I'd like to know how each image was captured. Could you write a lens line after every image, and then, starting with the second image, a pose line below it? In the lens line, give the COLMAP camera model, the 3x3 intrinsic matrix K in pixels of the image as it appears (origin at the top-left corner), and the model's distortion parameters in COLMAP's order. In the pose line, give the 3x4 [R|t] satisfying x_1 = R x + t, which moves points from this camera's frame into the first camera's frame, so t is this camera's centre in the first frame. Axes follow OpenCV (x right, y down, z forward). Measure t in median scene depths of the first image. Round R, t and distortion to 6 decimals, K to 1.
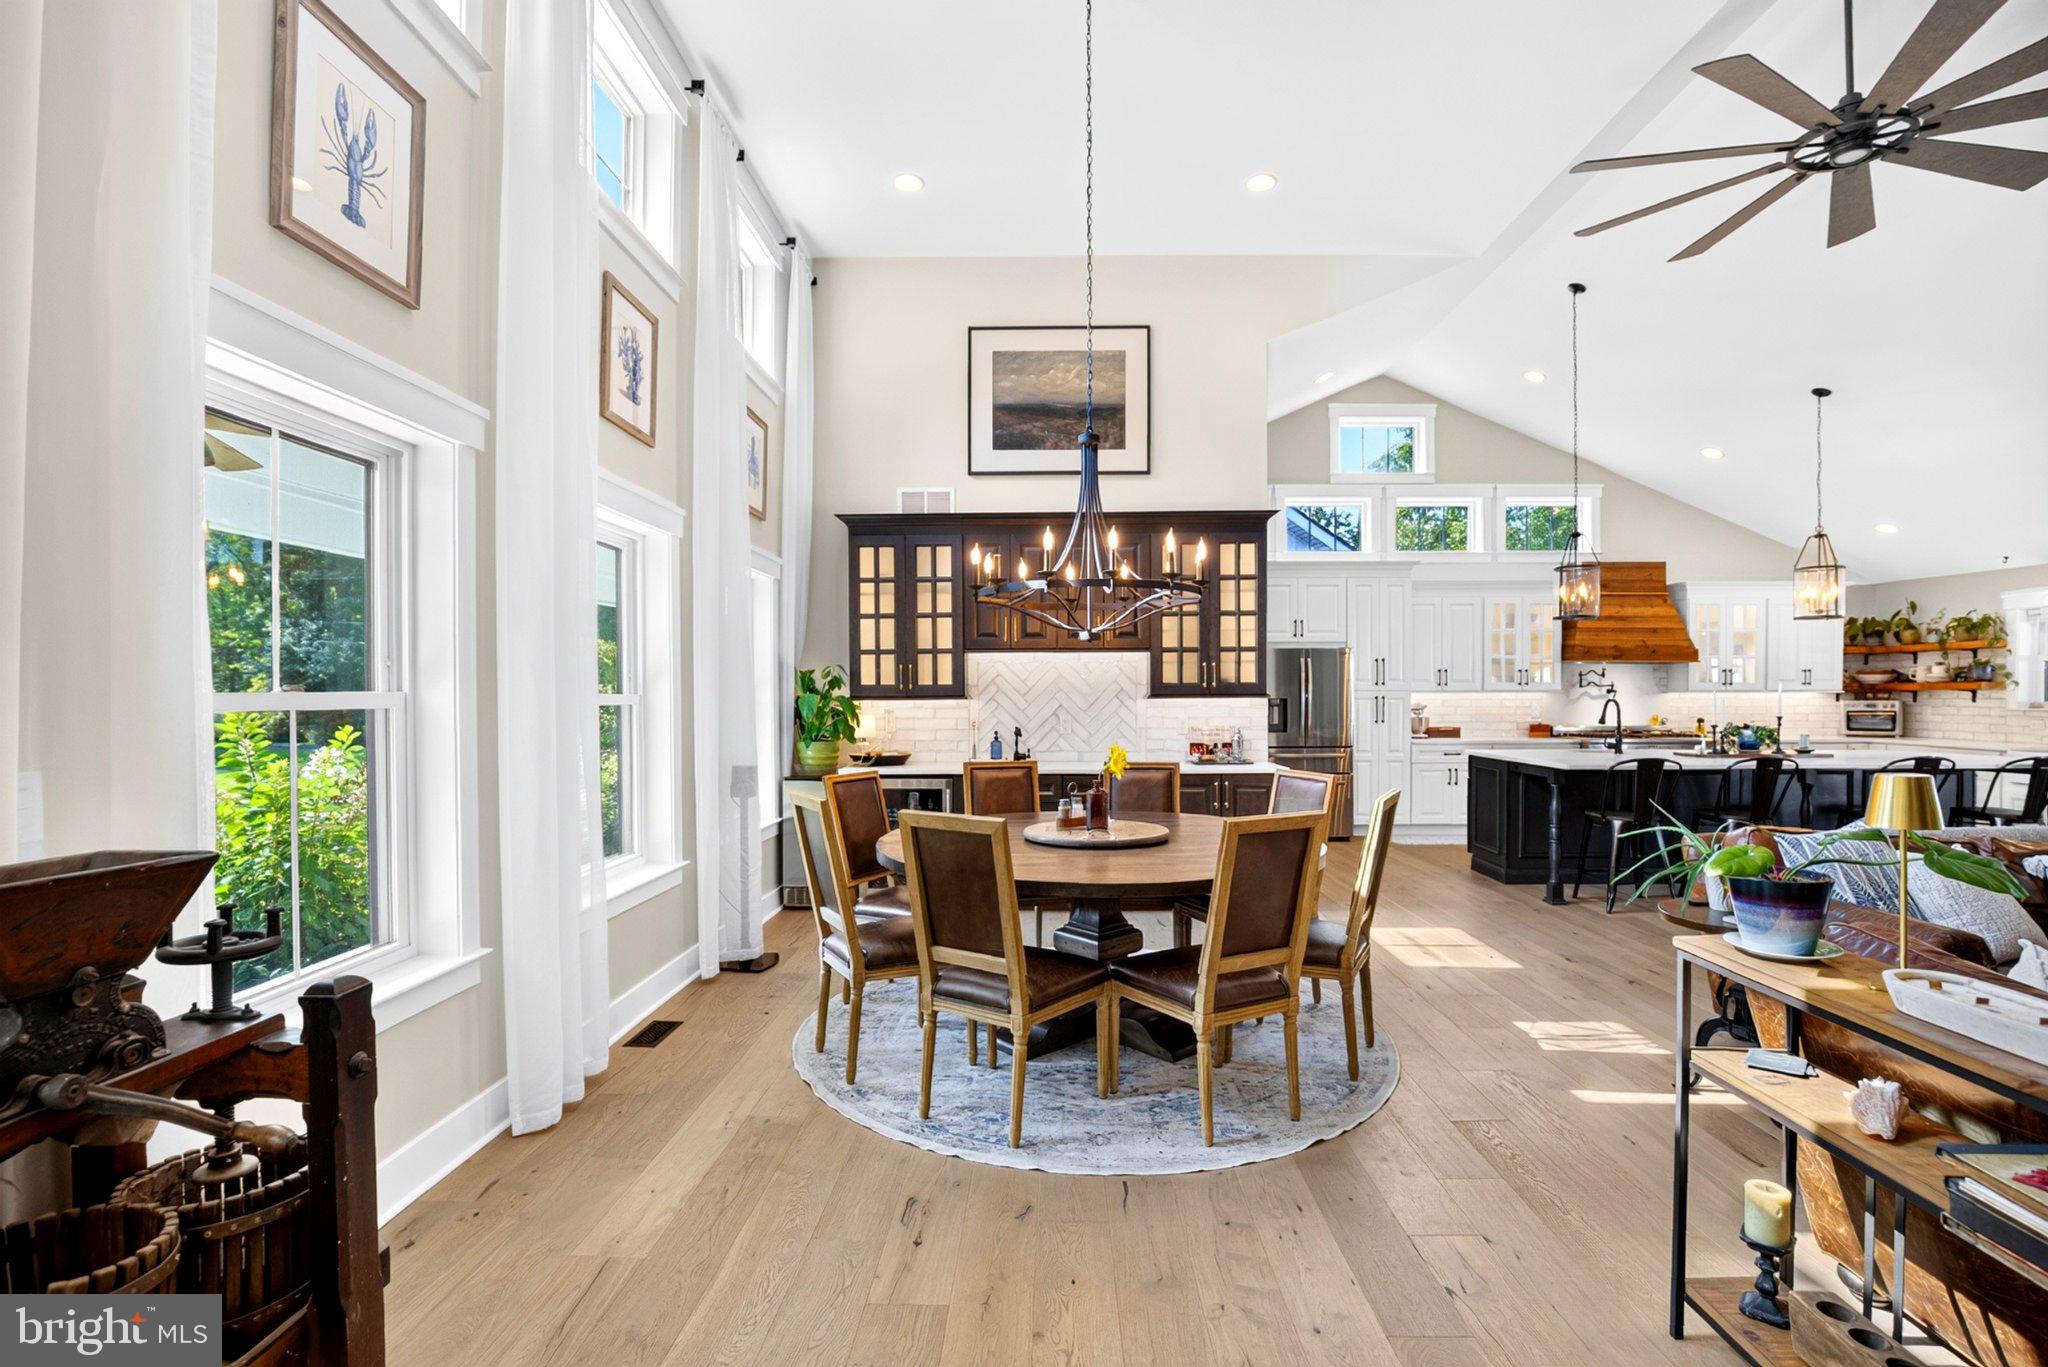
lens RADIAL K [[969.9, 0, 1033.0], [0, 969.9, 697.2], [0, 0, 1]] dist [-0.034449, -0.000363]
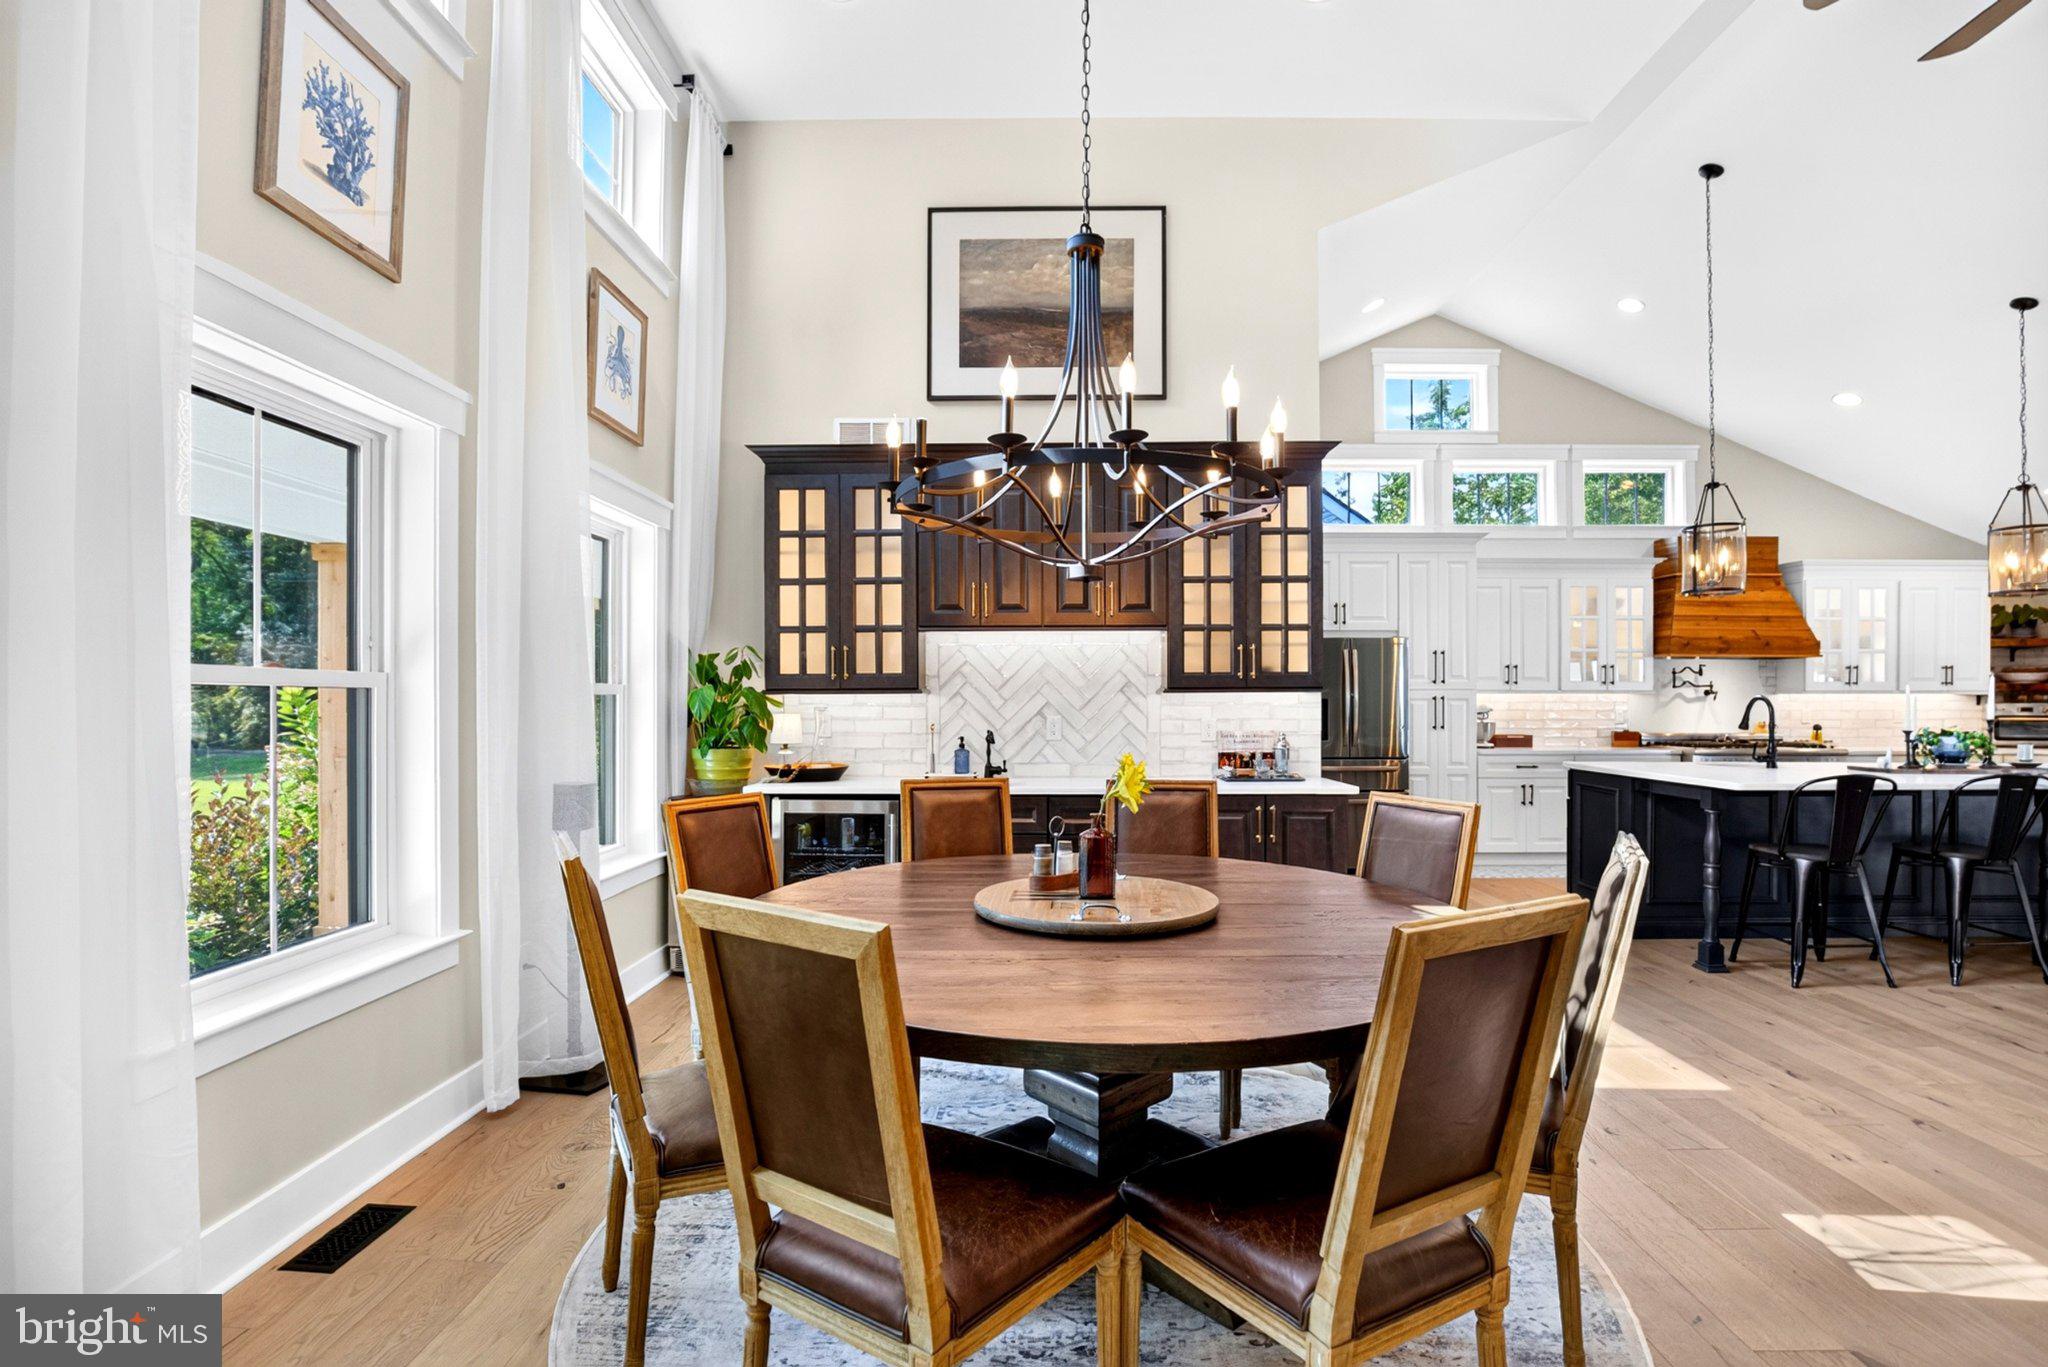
lens RADIAL K [[969.9, 0, 1020.0], [0, 969.9, 684.0], [0, 0, 1]] dist [-0.034449, -0.000363]
pose [[0.999937, 0.003046, -0.010796, 0.015252], [-0.003296, 0.999725, -0.023213, 0.011934], [0.010722, 0.023247, 0.999672, 0.246791]]
